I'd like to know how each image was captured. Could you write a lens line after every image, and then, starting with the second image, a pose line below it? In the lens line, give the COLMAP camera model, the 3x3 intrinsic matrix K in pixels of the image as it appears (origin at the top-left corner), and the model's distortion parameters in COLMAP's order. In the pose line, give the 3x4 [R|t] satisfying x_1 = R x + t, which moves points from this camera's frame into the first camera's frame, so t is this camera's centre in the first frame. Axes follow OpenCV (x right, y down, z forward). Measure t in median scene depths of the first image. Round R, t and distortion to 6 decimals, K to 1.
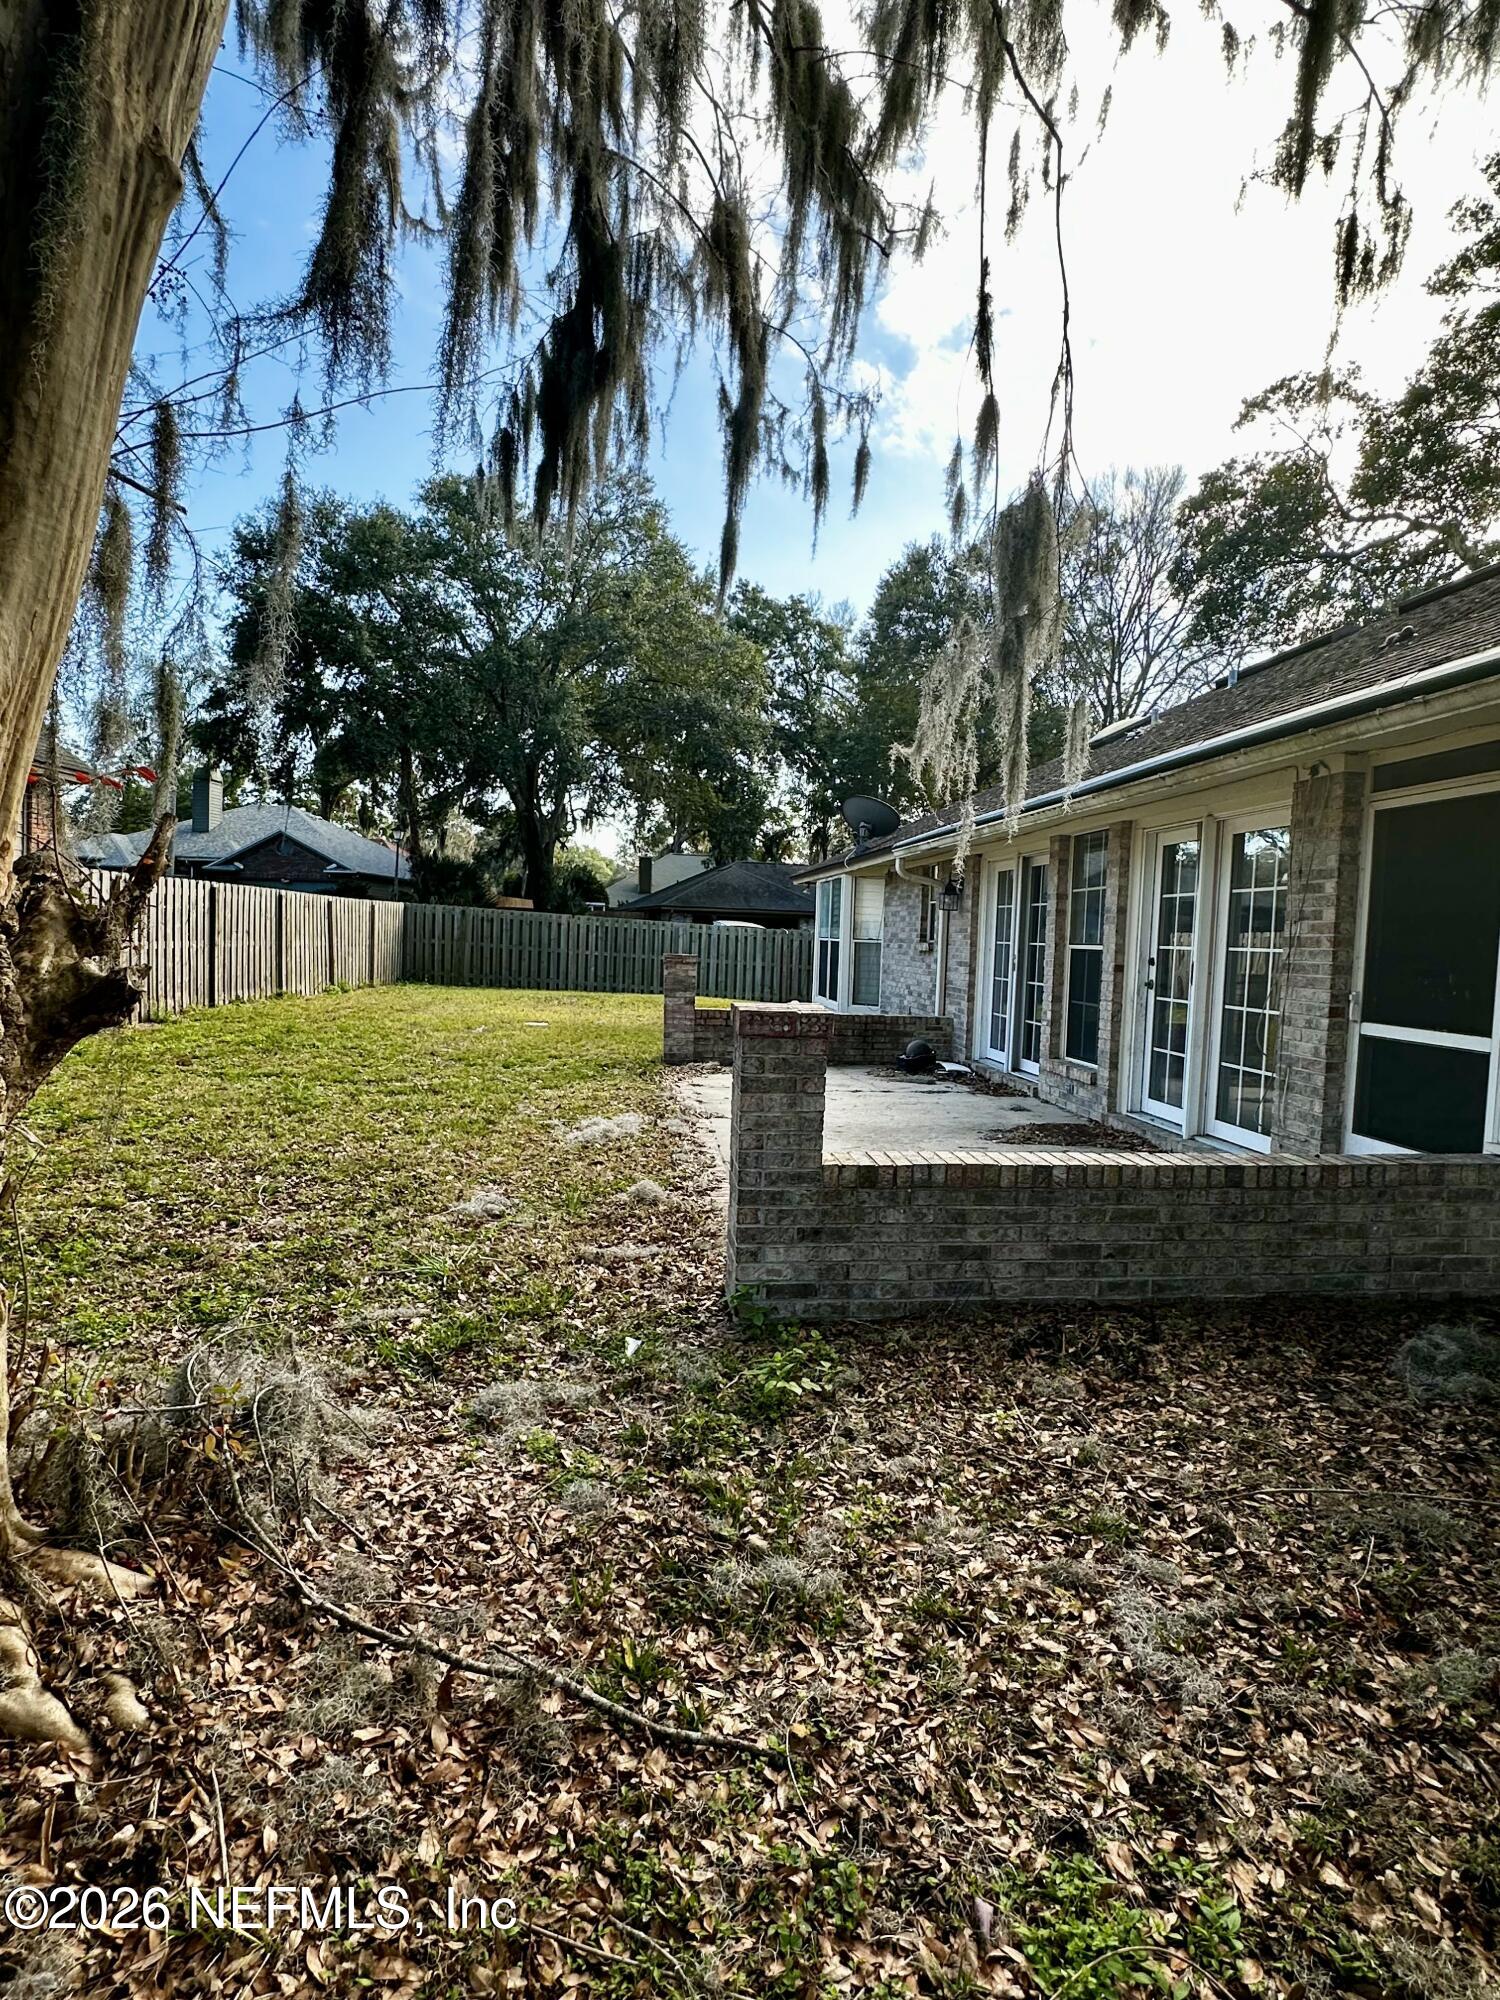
lens RADIAL K [[1087.6, 0, 733.6], [0, 1087.6, 998.5], [0, 0, 1]] dist [-0.007031, 0.002427]
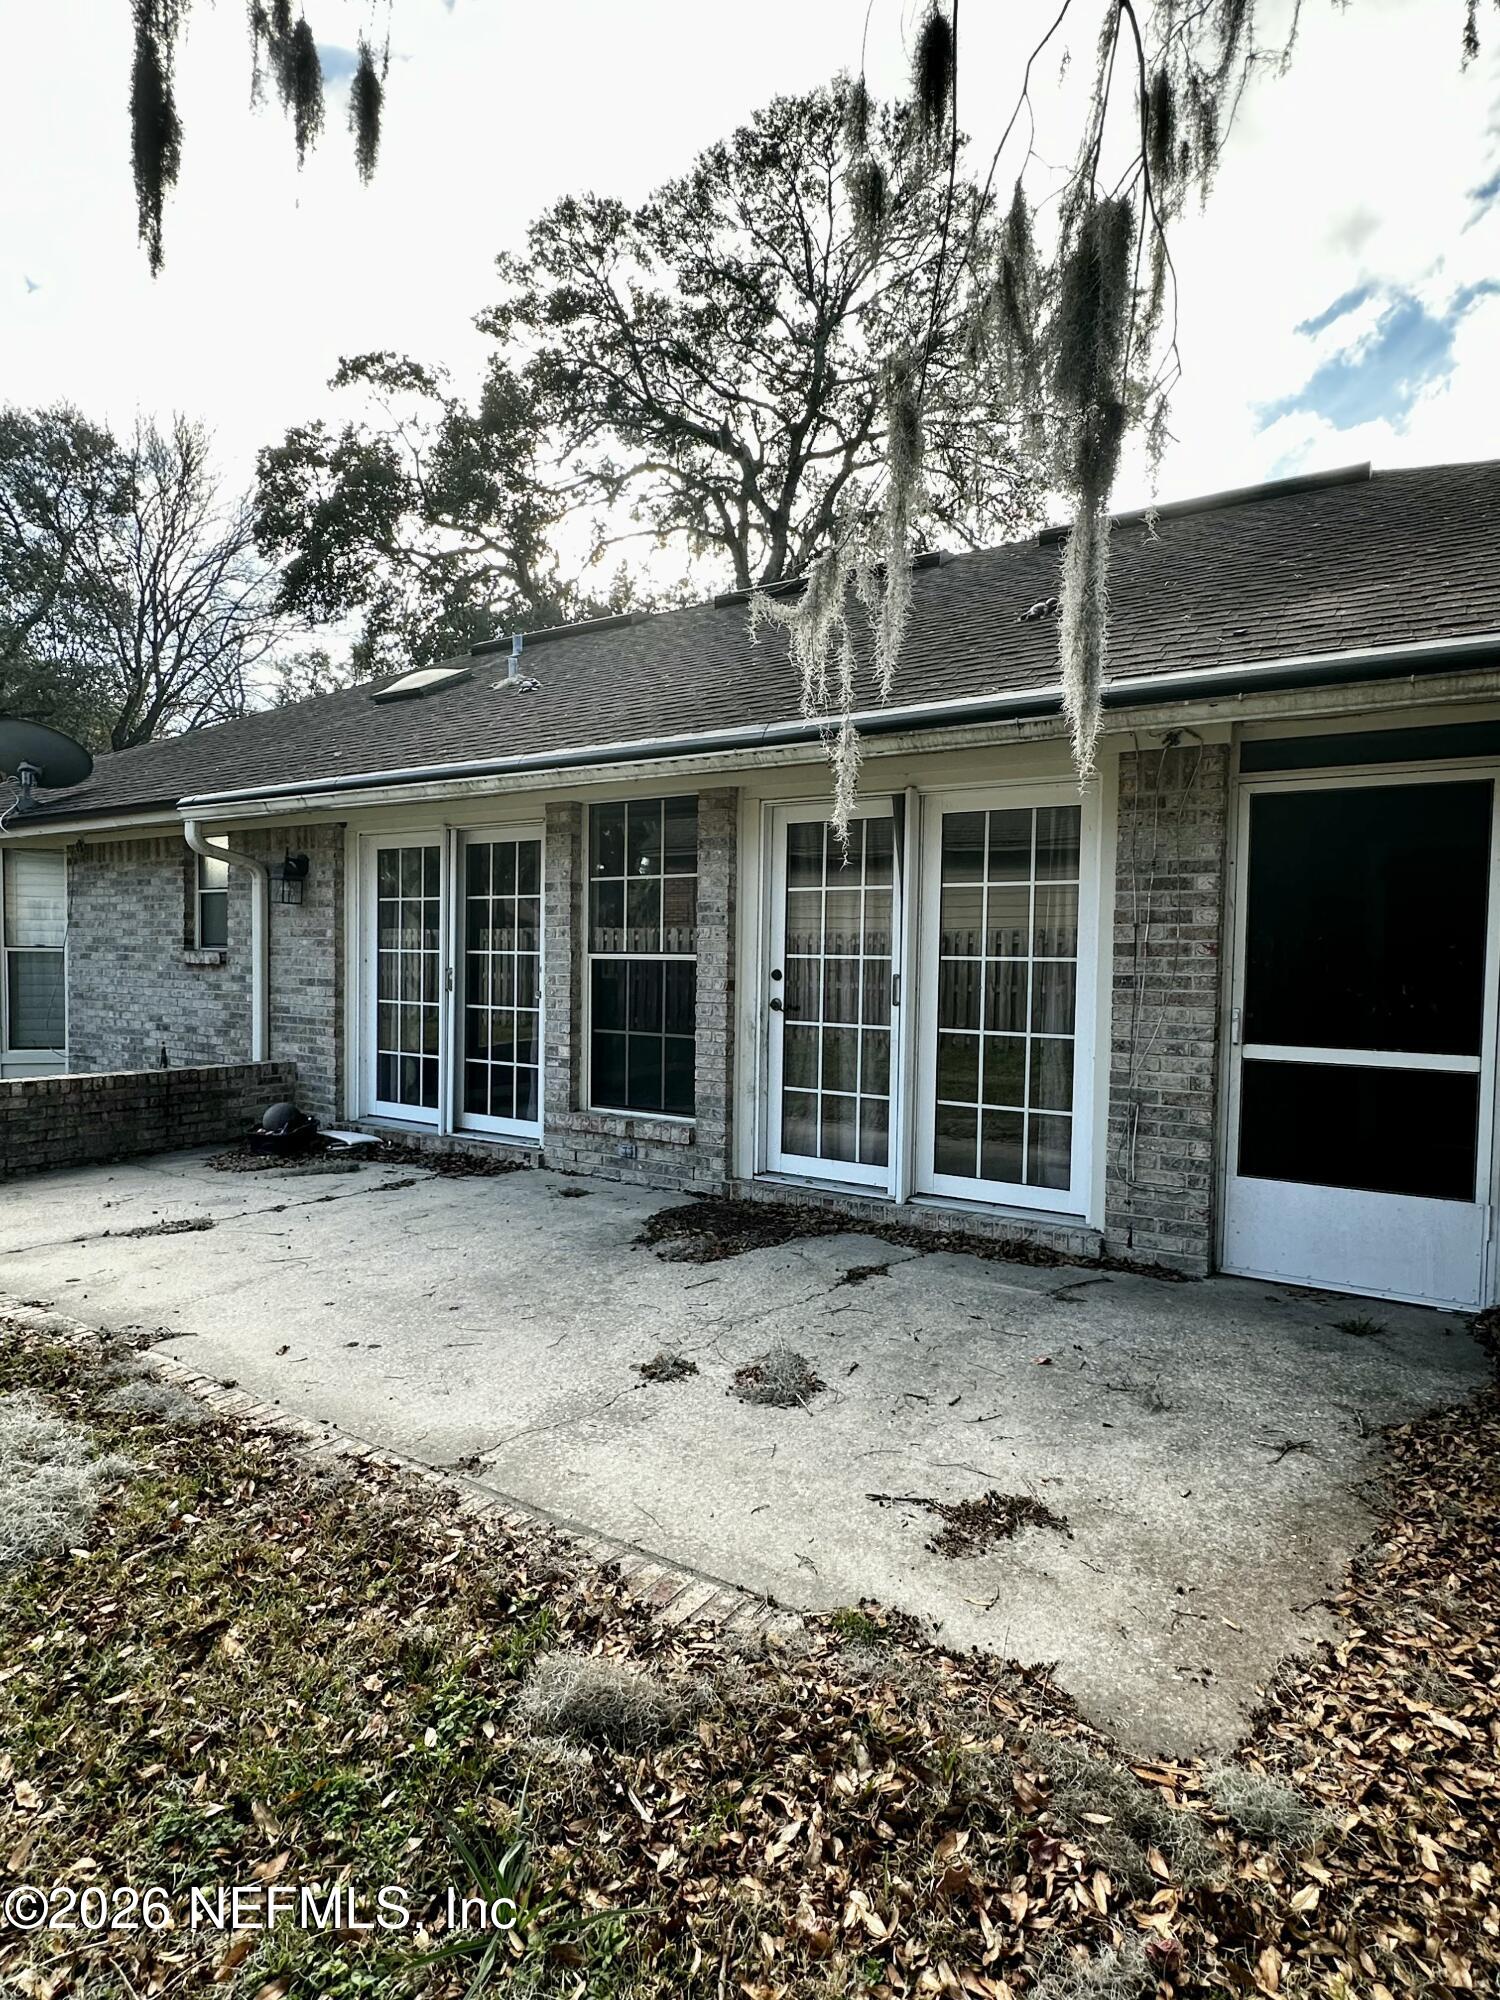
lens RADIAL K [[1087.6, 0, 733.6], [0, 1087.6, 998.5], [0, 0, 1]] dist [-0.007031, 0.002427]
pose [[0.630139, -0.054274, 0.774583, -0.164888], [0.051303, 0.998285, 0.028213, -0.029505], [-0.774786, 0.021960, 0.631842, 0.393270]]
